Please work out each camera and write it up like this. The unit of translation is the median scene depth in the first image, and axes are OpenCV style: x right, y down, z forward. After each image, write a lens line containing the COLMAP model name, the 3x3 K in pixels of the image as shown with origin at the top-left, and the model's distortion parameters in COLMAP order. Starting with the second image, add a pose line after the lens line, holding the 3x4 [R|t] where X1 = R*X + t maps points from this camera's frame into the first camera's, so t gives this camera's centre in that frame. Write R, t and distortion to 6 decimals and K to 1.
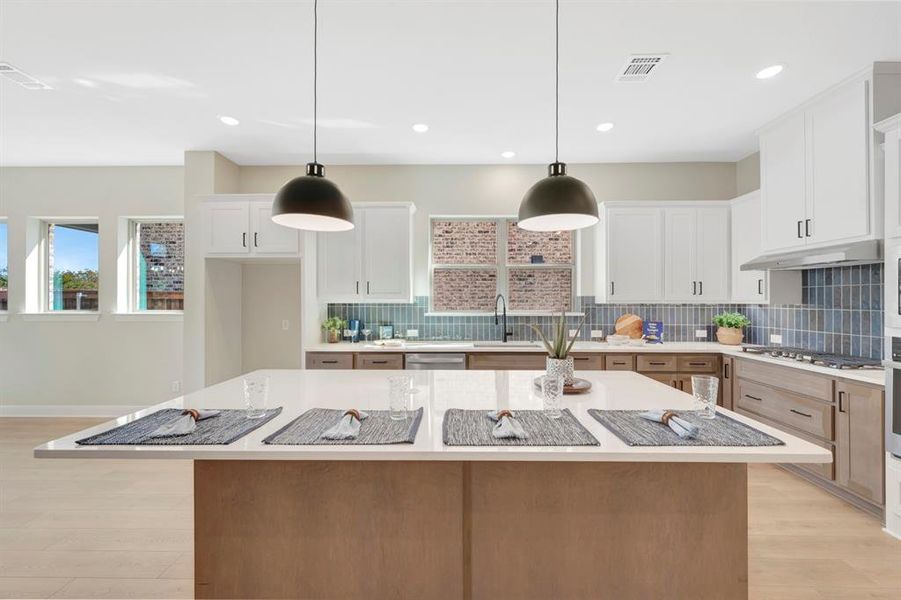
lens RADIAL K [[354.4, 0, 450.5], [0, 354.4, 300.0], [0, 0, 1]] dist [-0.001456, -0.000068]
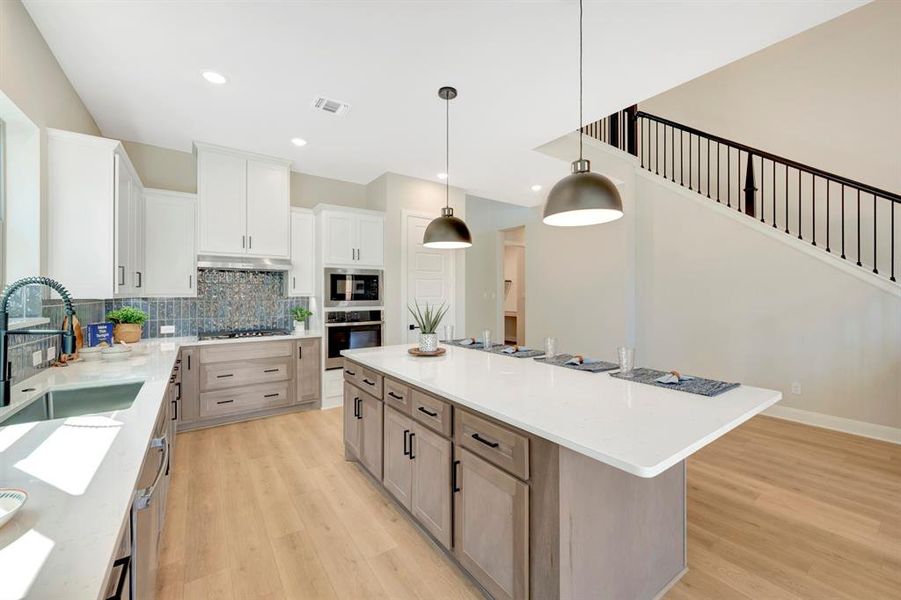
lens RADIAL K [[354.4, 0, 450.5], [0, 354.4, 300.0], [0, 0, 1]] dist [-0.001456, -0.000068]
pose [[-0.593017, -0.007393, 0.805156, -0.481748], [-0.001059, 0.999964, 0.008402, 0.007909], [-0.805189, 0.004129, -0.593004, 0.915178]]
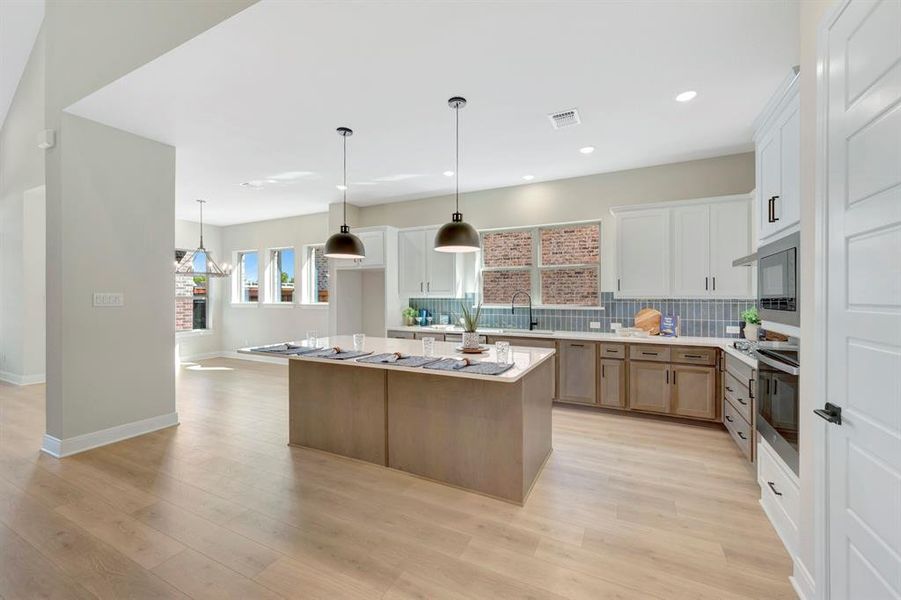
lens RADIAL K [[354.4, 0, 450.5], [0, 354.4, 300.0], [0, 0, 1]] dist [-0.001456, -0.000068]
pose [[0.904342, 0.003726, -0.426793, 0.423252], [0.001740, 0.999921, 0.012415, -0.001048], [0.426805, -0.011970, 0.904264, -0.220711]]
